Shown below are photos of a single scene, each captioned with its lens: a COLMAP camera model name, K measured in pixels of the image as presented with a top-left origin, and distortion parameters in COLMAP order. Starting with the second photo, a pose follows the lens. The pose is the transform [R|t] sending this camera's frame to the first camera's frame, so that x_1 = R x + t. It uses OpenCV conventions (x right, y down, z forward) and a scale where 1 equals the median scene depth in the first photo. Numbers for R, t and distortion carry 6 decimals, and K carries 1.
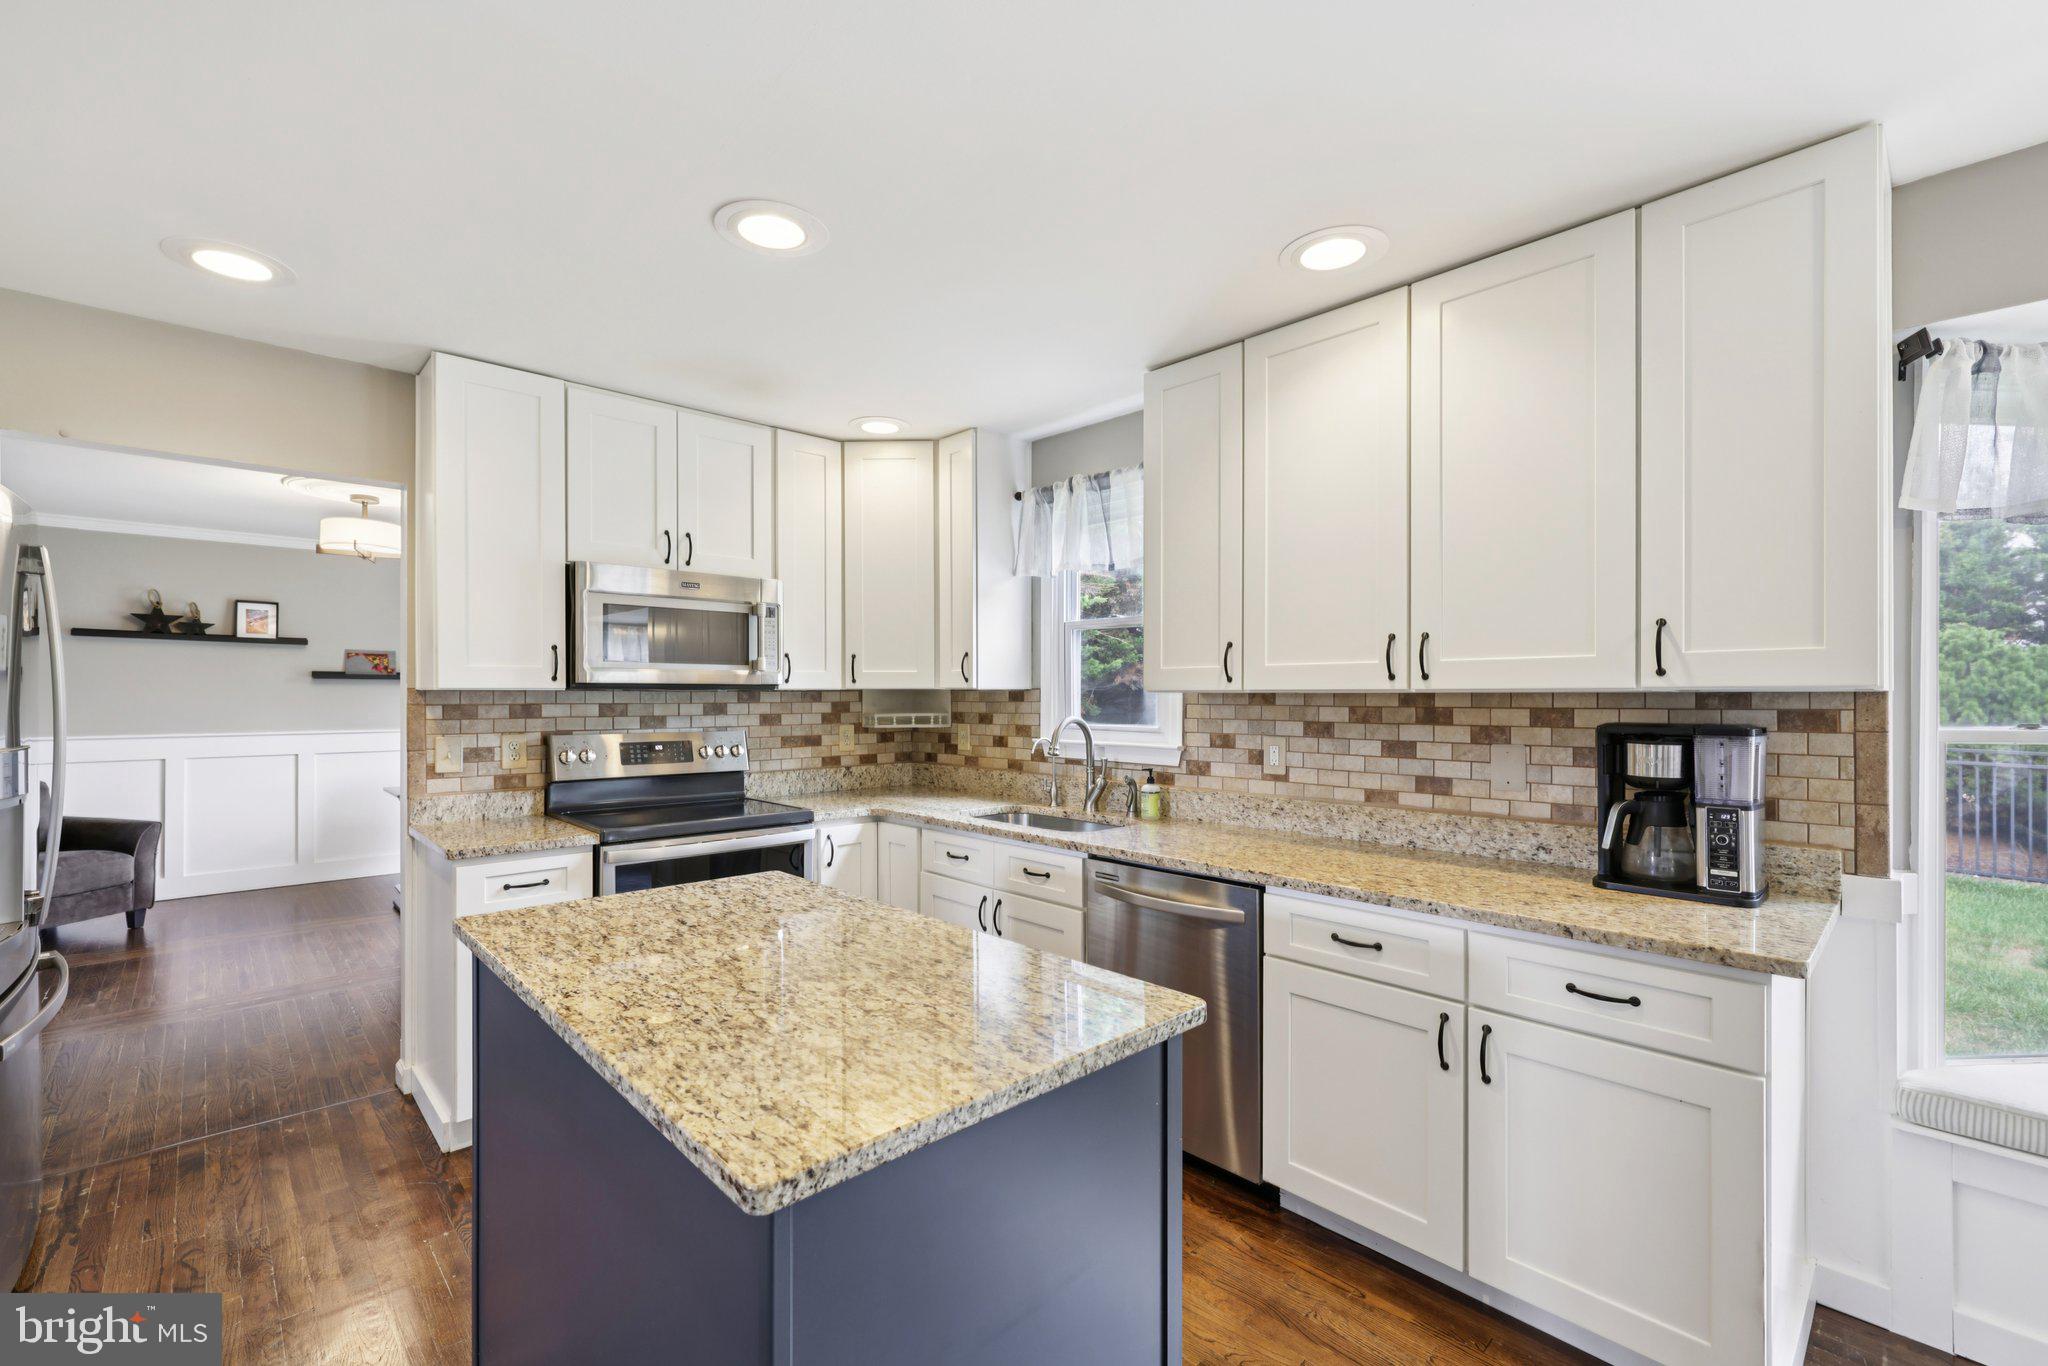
lens RADIAL K [[865.1, 0, 1025.5], [0, 865.1, 694.8], [0, 0, 1]] dist [0.000457, -0.000228]
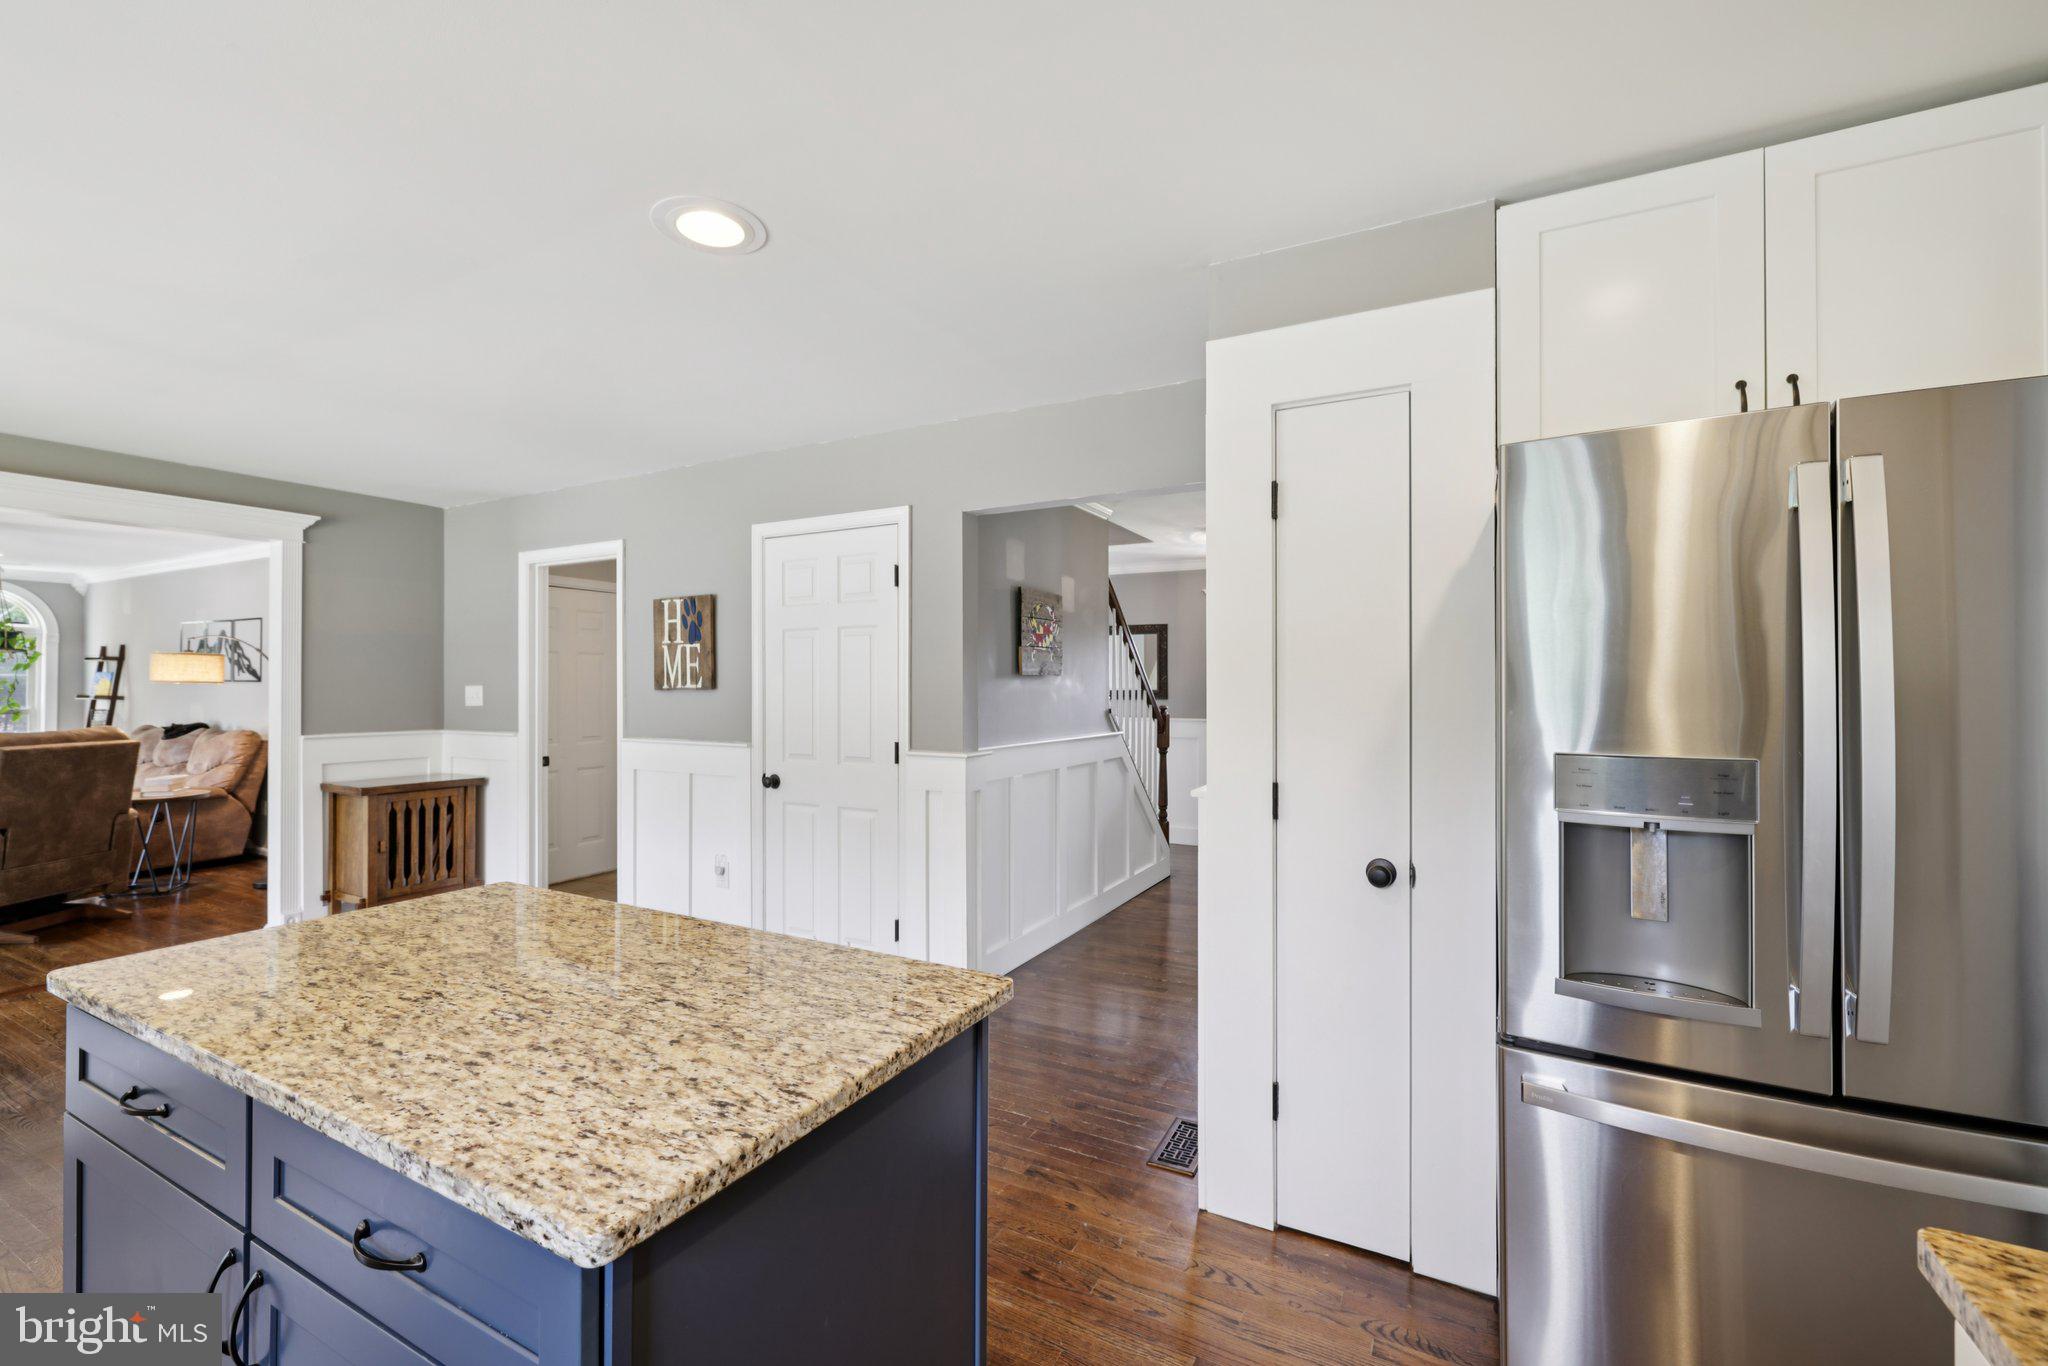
lens RADIAL K [[865.1, 0, 1013.5], [0, 865.1, 680.2], [0, 0, 1]] dist [0.000457, -0.000228]
pose [[-0.953801, -0.005442, -0.300391, -0.303893], [-0.002730, 0.999952, -0.009446, 0.003386], [0.300428, -0.008189, -0.953769, 1.213447]]
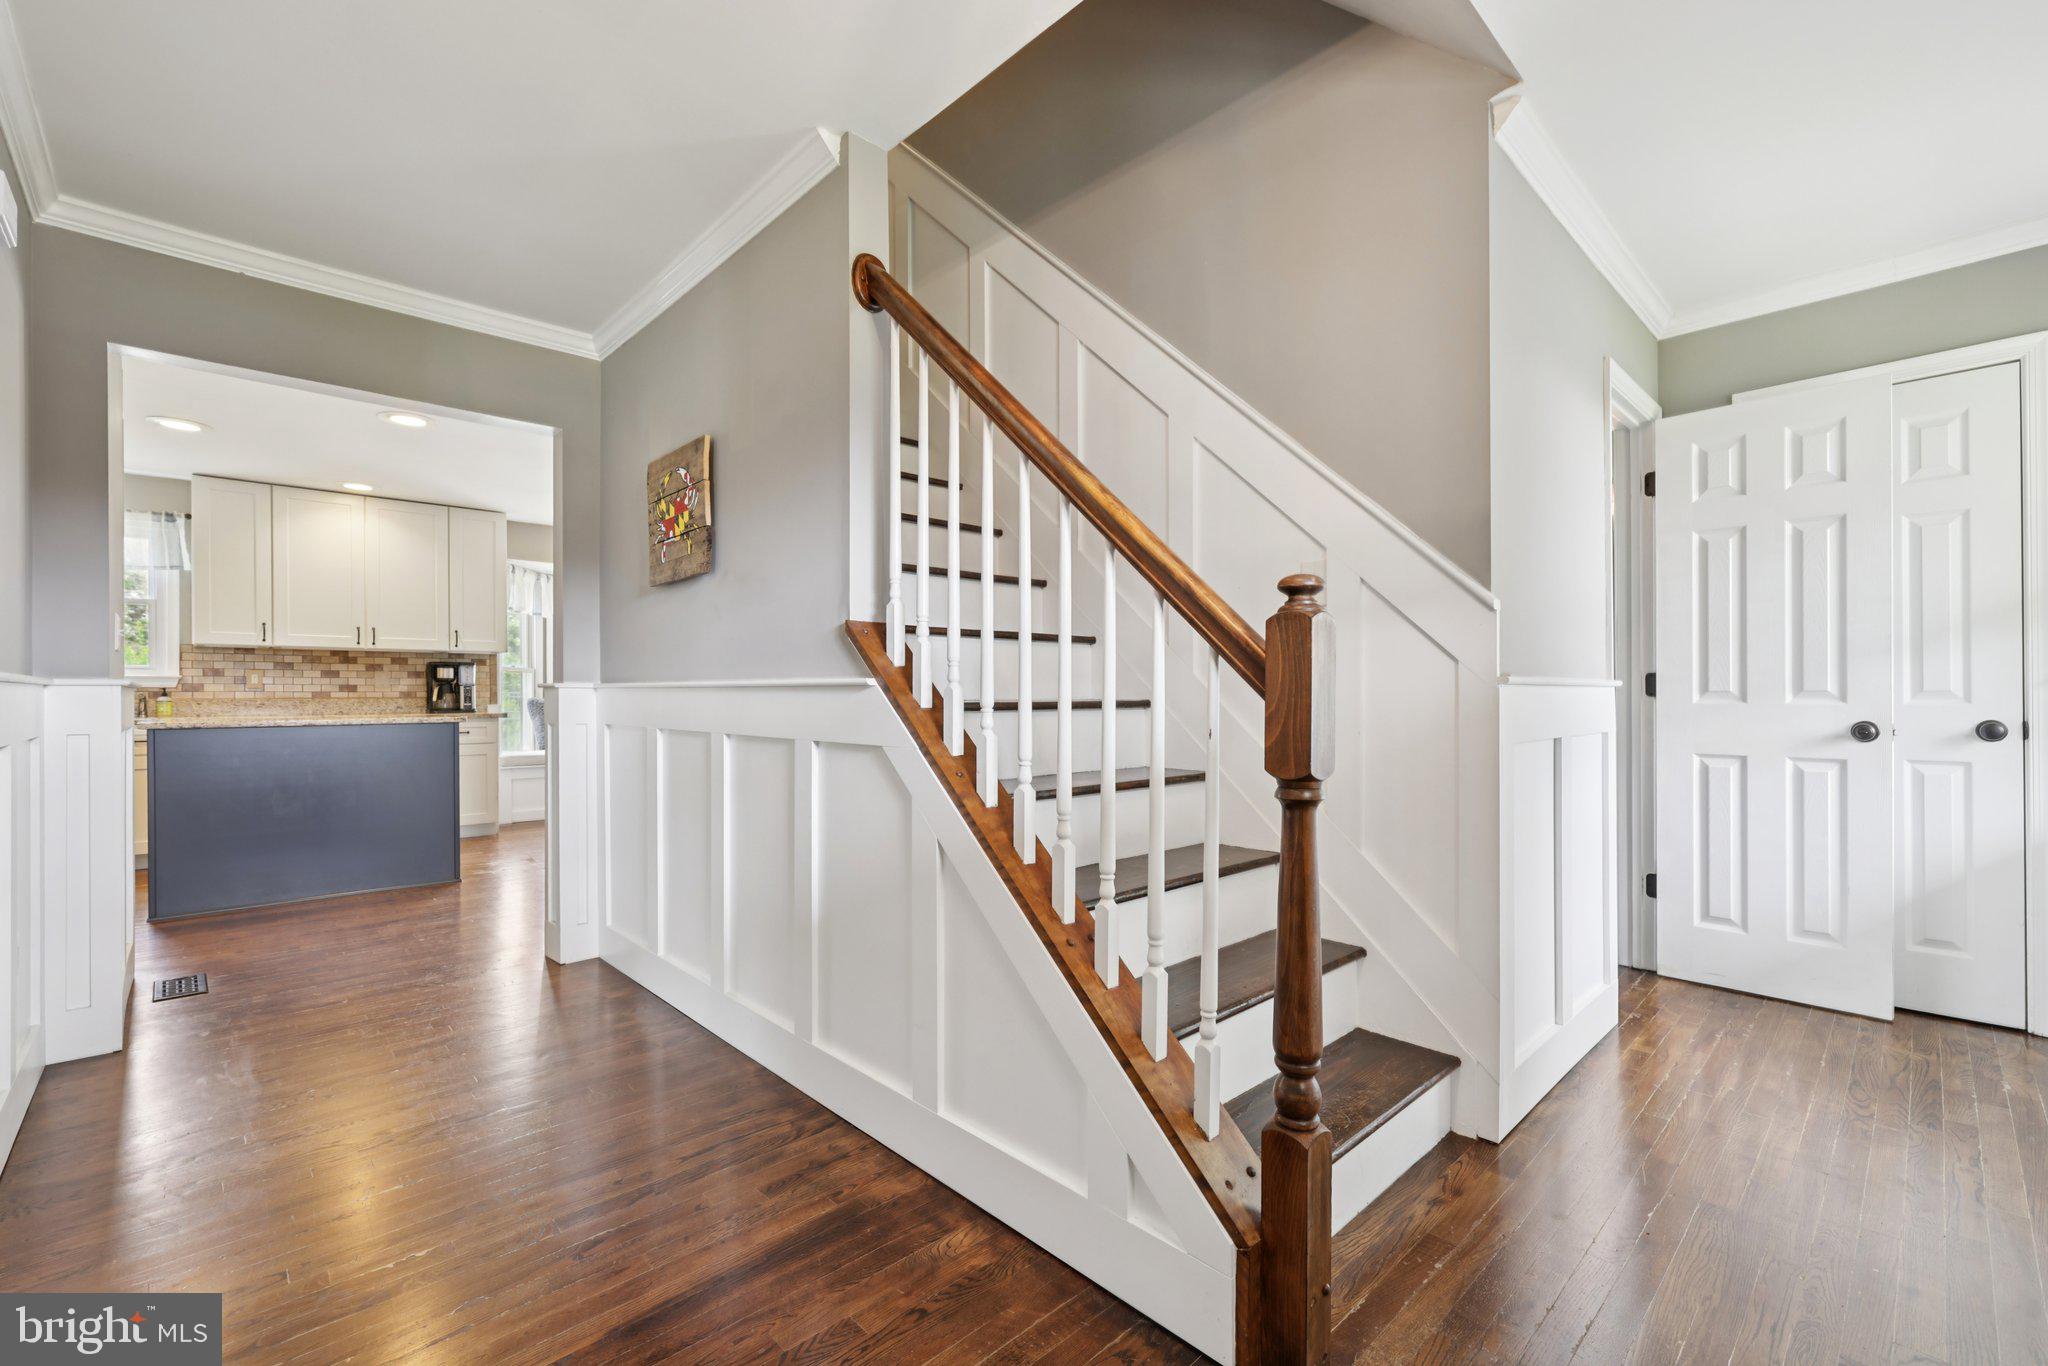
lens RADIAL K [[865.1, 0, 1013.0], [0, 865.1, 686.2], [0, 0, 1]] dist [0.000457, -0.000228]
pose [[0.008557, 0.006704, 0.999941, -2.066500], [0.001641, 0.999976, -0.006718, 0.124207], [-0.999962, 0.001698, 0.008546, -0.951174]]
